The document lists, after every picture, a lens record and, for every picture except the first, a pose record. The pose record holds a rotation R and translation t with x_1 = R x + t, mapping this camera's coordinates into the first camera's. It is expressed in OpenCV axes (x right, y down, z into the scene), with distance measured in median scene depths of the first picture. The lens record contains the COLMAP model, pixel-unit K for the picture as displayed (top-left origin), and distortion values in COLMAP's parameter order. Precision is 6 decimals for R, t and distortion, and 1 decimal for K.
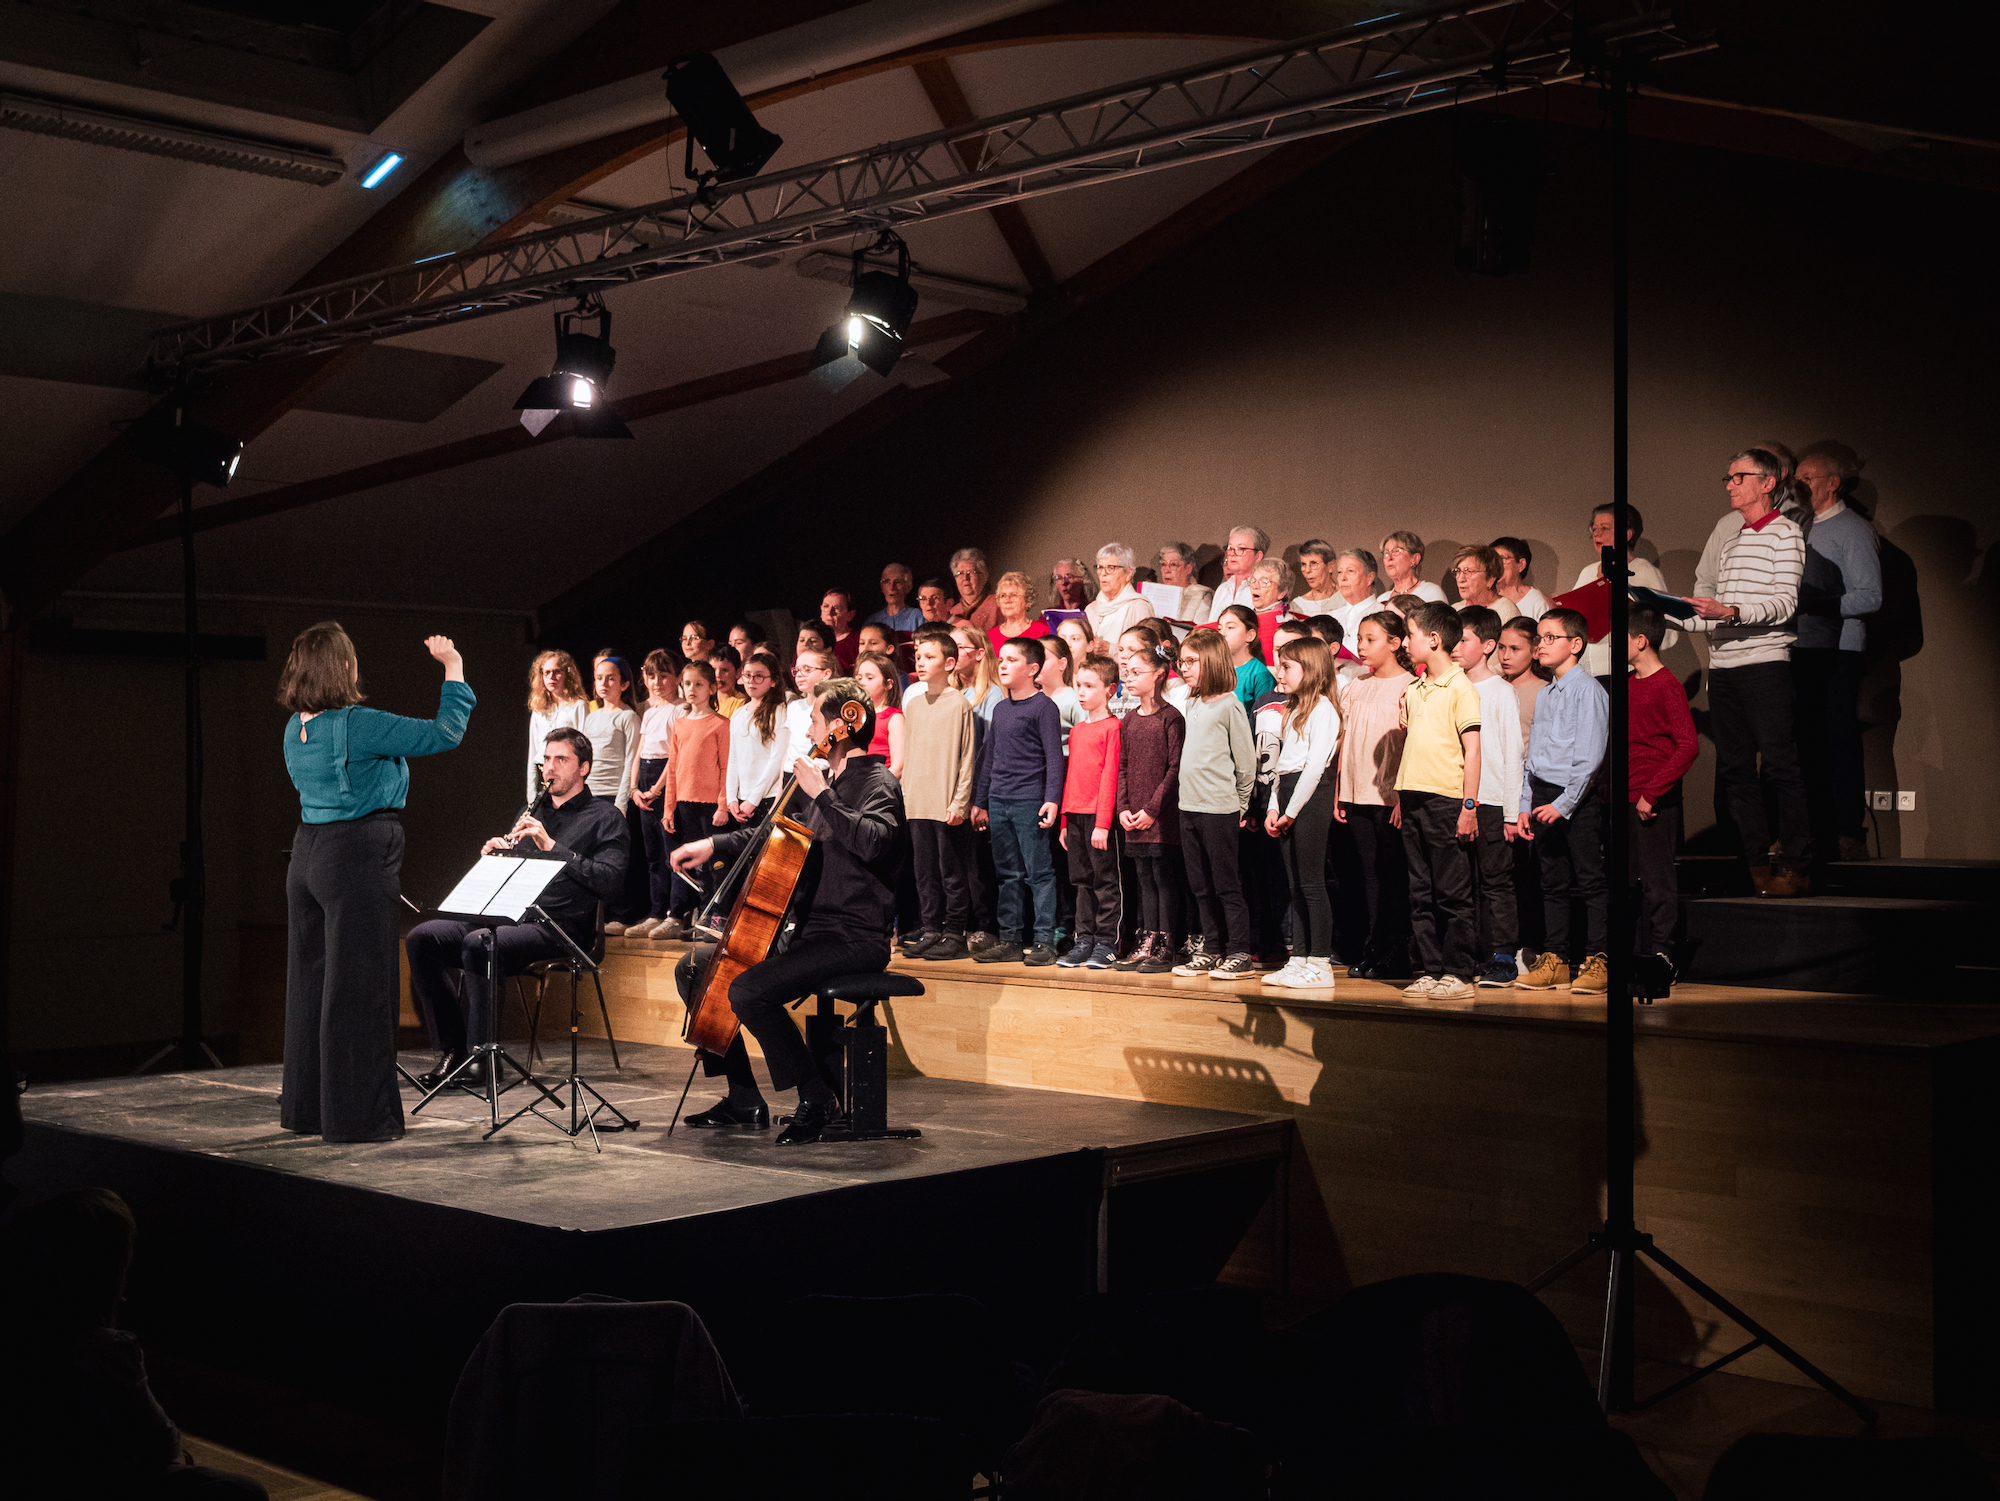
lens RADIAL K [[2603.3, 0, 1000.0], [0, 2603.3, 750.5], [0, 0, 1]] dist [-0.010885, 1.195022]
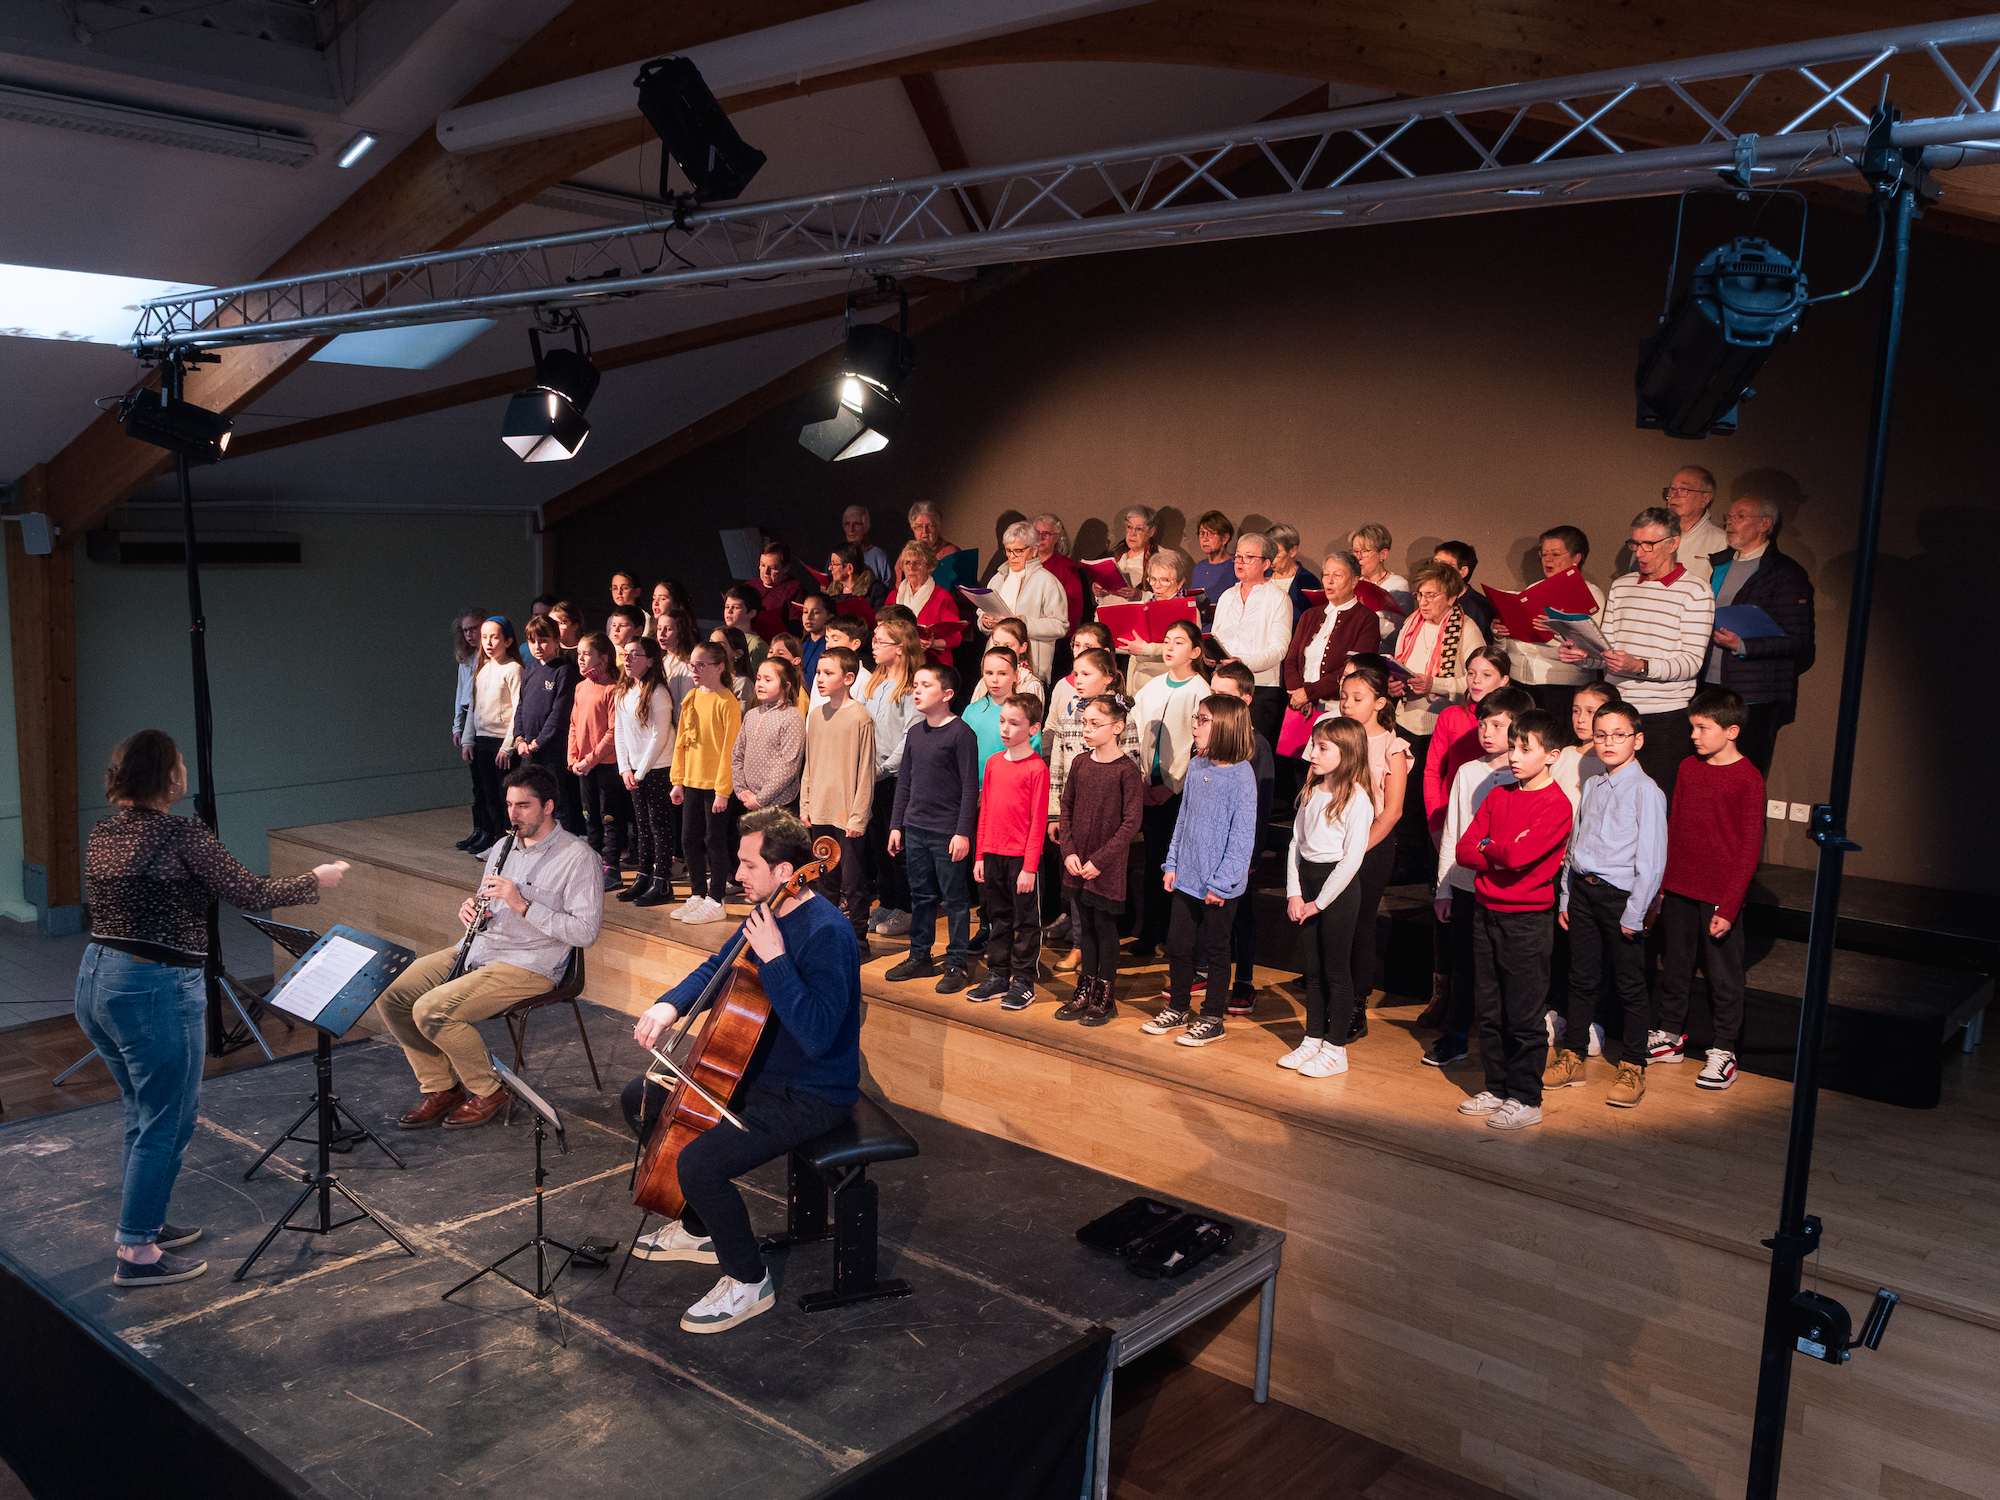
lens RADIAL K [[1612.0, 0, 973.9], [0, 1612.0, 757.1], [0, 0, 1]] dist [0.100087, -0.001729]
pose [[0.997474, 0.016758, 0.069021, -0.042283], [-0.027492, 0.987113, 0.157644, -0.107921], [-0.065490, -0.159143, 0.985081, 0.356295]]
